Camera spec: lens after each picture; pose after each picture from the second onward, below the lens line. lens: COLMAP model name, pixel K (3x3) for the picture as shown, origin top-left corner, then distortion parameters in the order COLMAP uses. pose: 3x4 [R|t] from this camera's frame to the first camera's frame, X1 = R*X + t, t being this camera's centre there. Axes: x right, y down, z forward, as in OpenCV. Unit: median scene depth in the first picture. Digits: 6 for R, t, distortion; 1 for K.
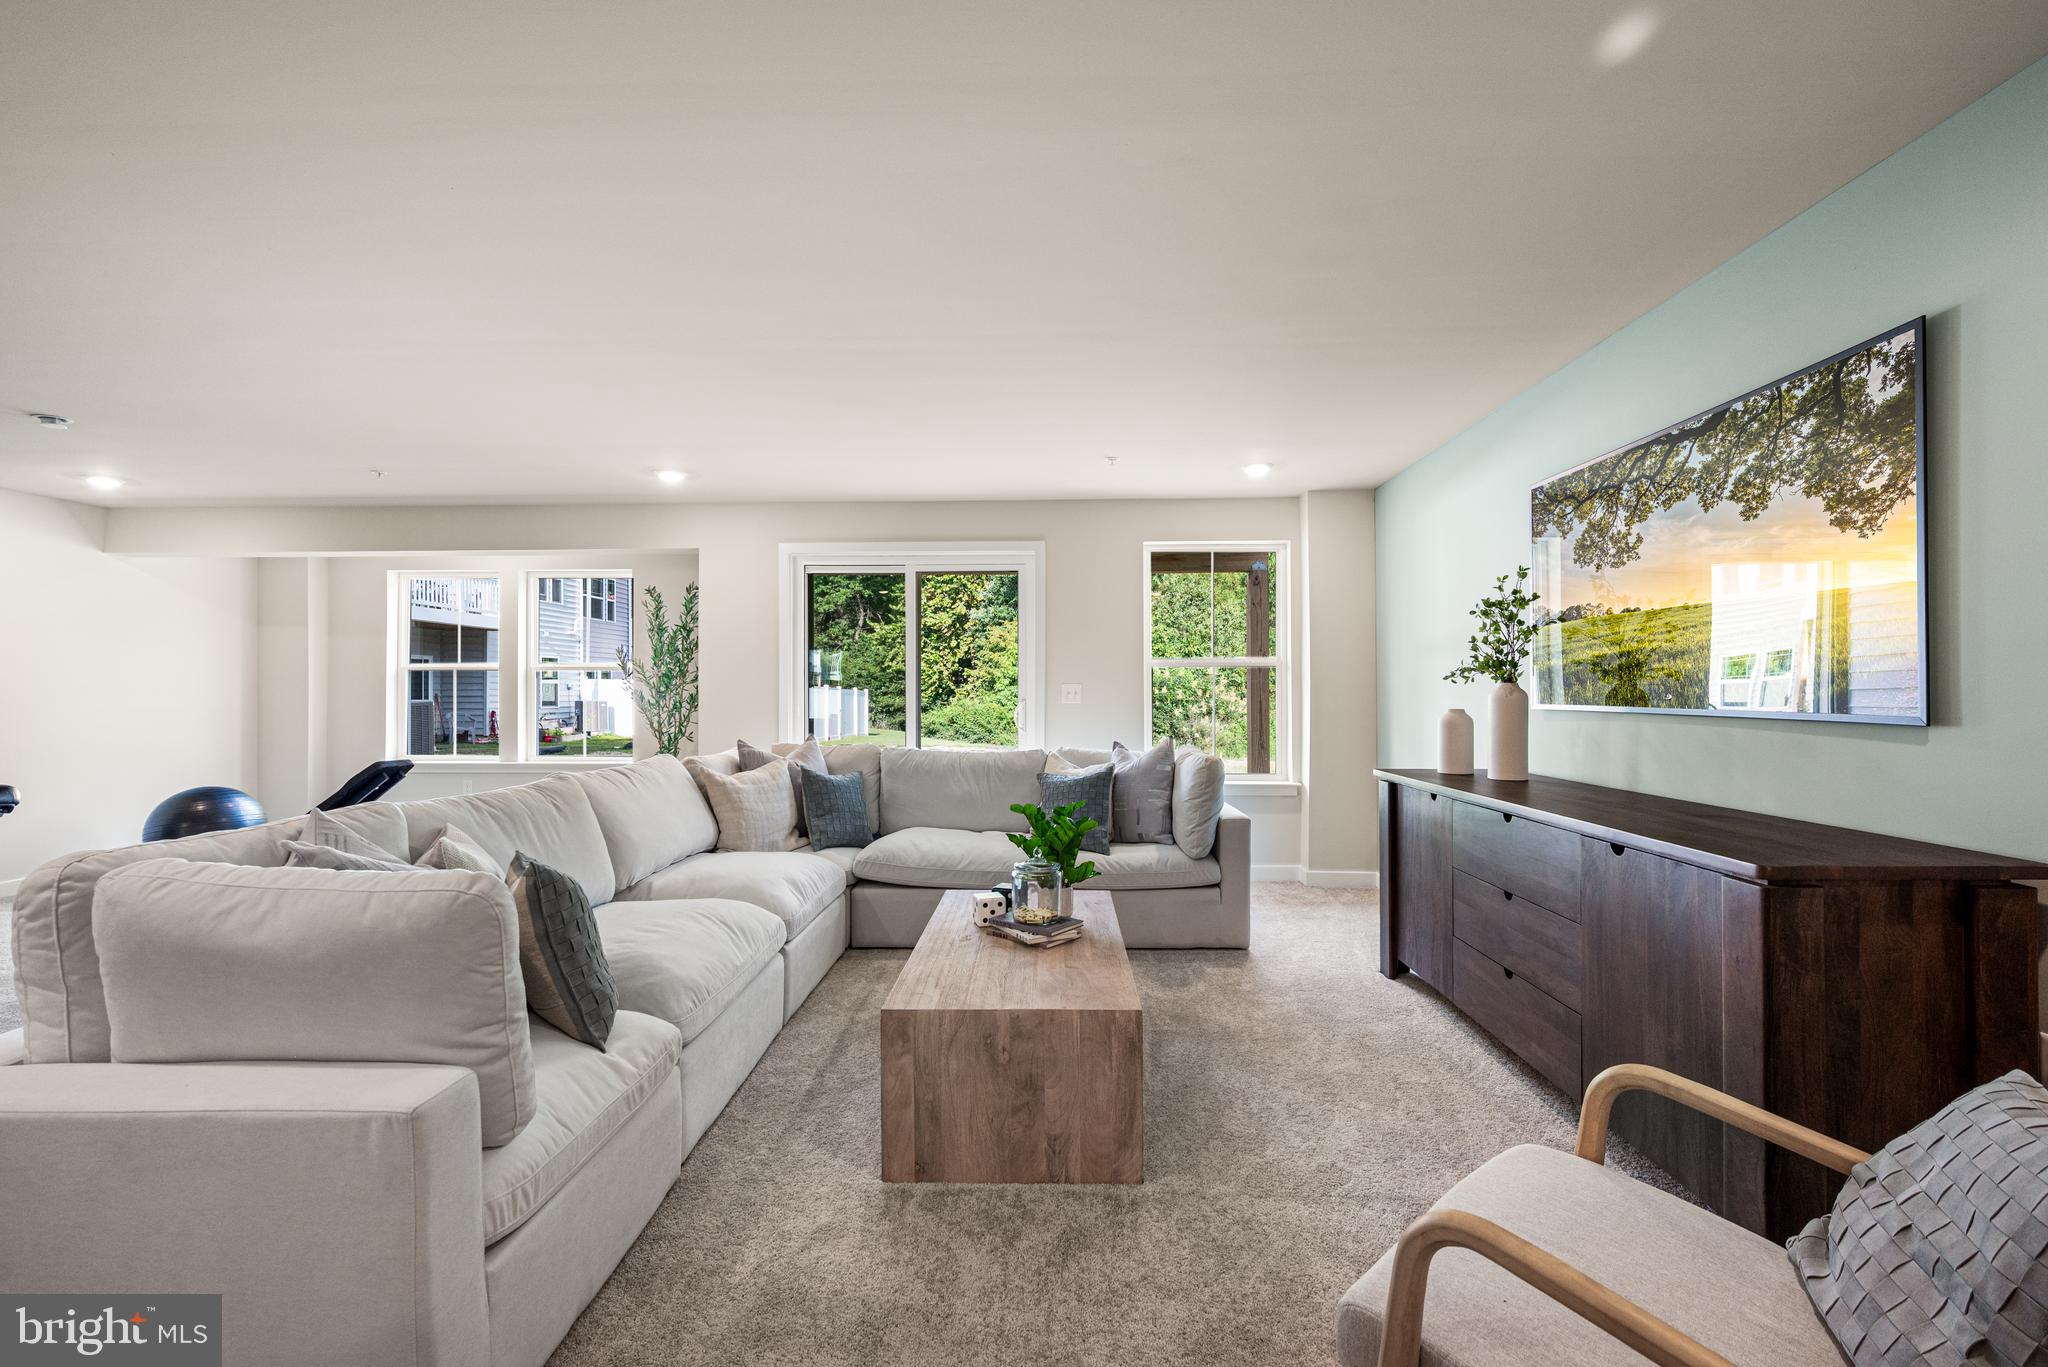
lens RADIAL K [[889.0, 0, 1024.0], [0, 889.0, 683.5], [0, 0, 1]] dist [-0.000337, 0.000305]
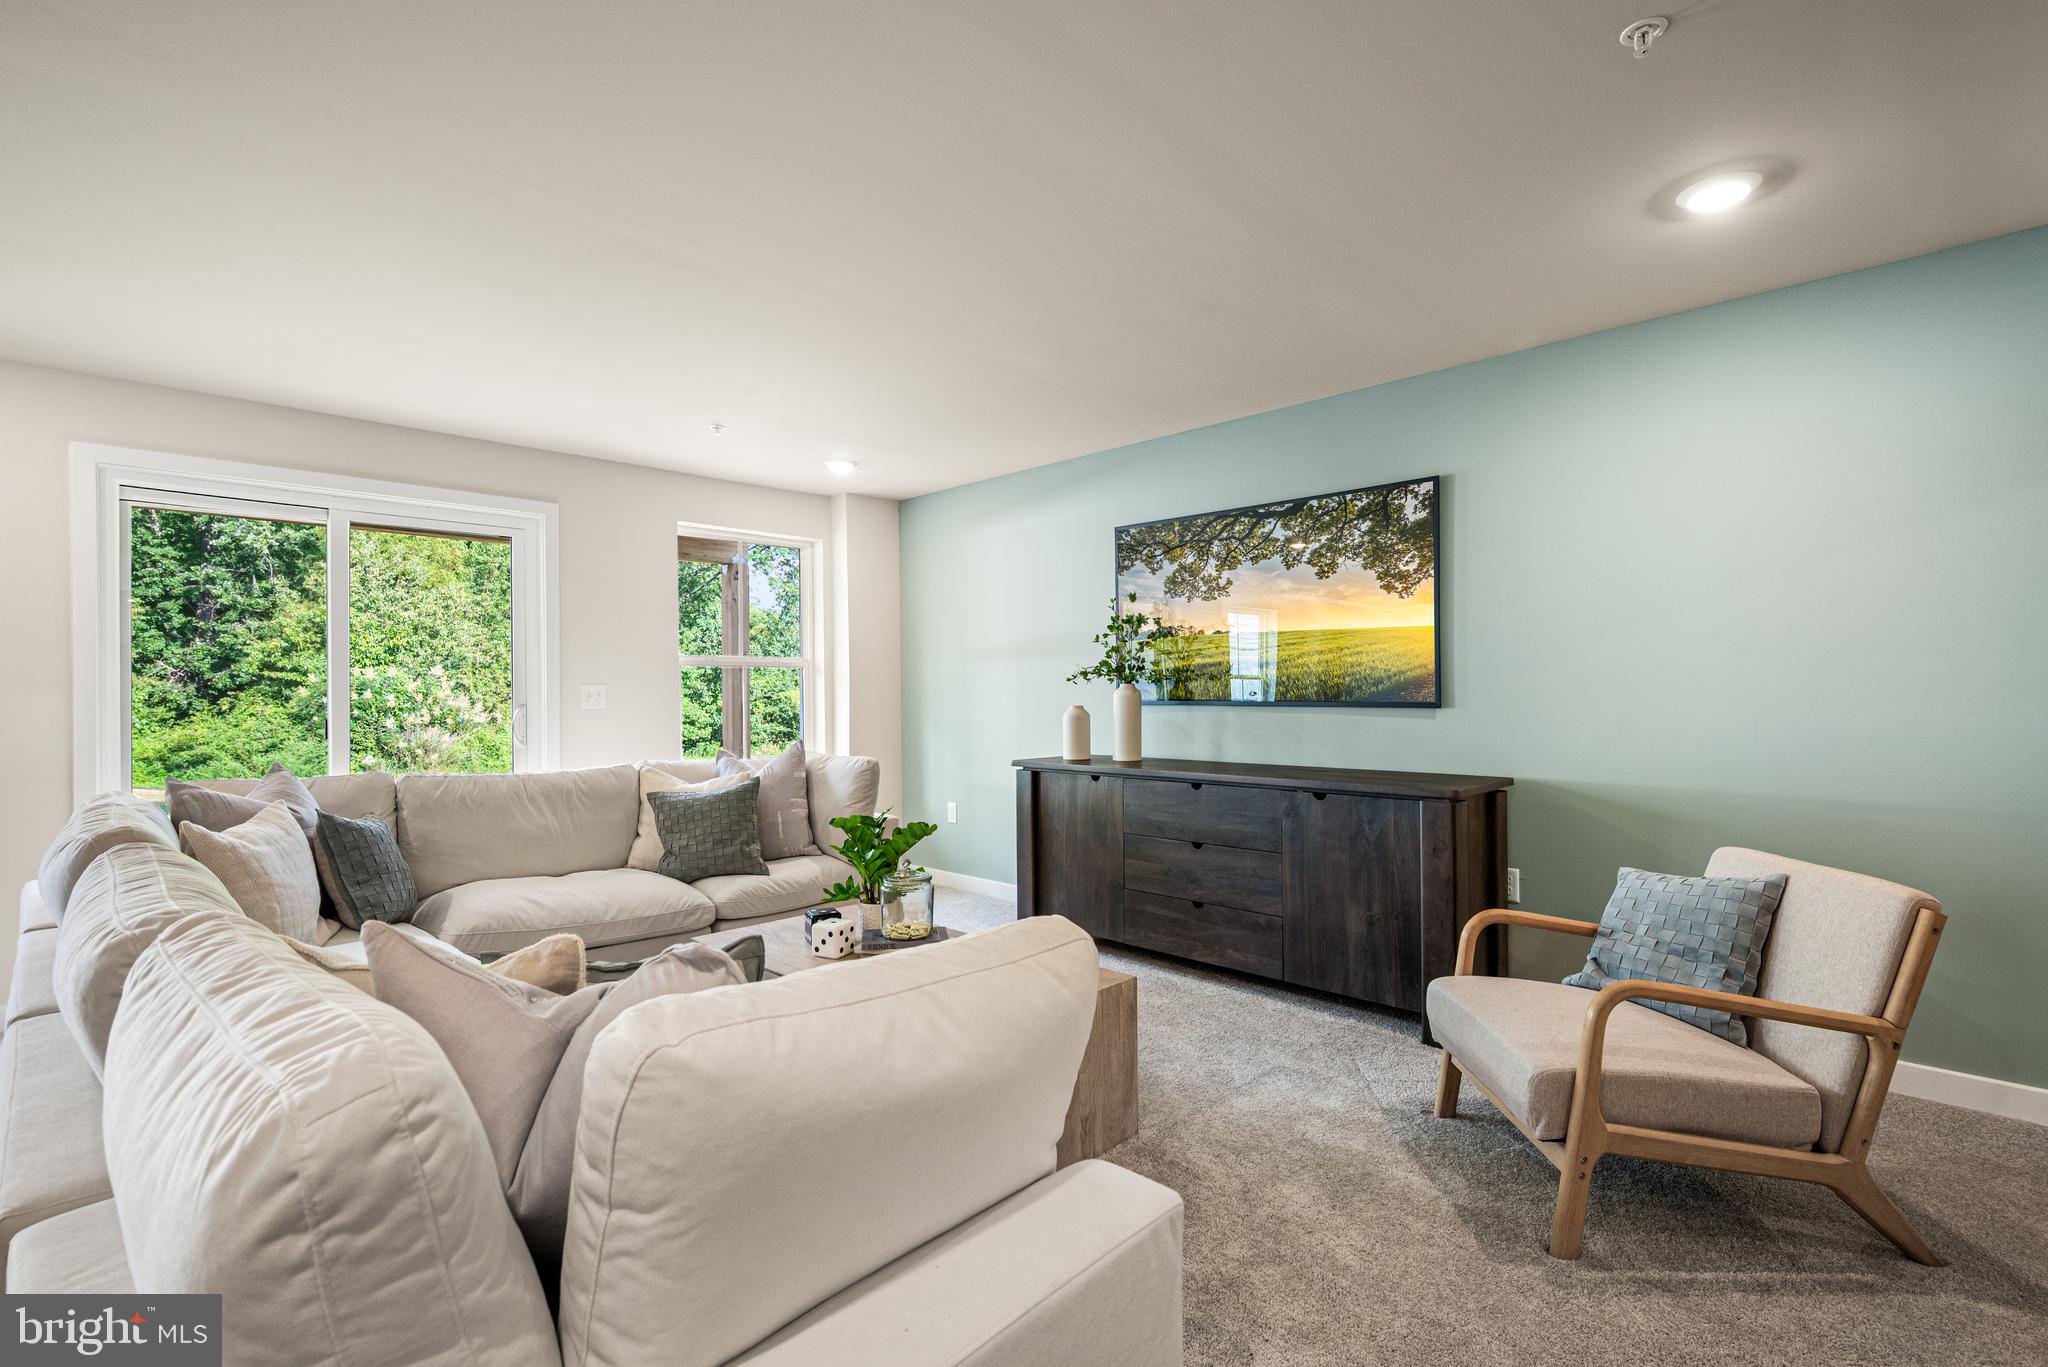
lens RADIAL K [[958.4, 0, 1023.7], [0, 958.4, 696.0], [0, 0, 1]] dist [0.011987, -0.000081]
pose [[0.666746, -0.004612, 0.745271, -0.665794], [-0.002108, 0.999965, 0.008074, 0.005291], [-0.745282, -0.006954, 0.666713, 0.240780]]
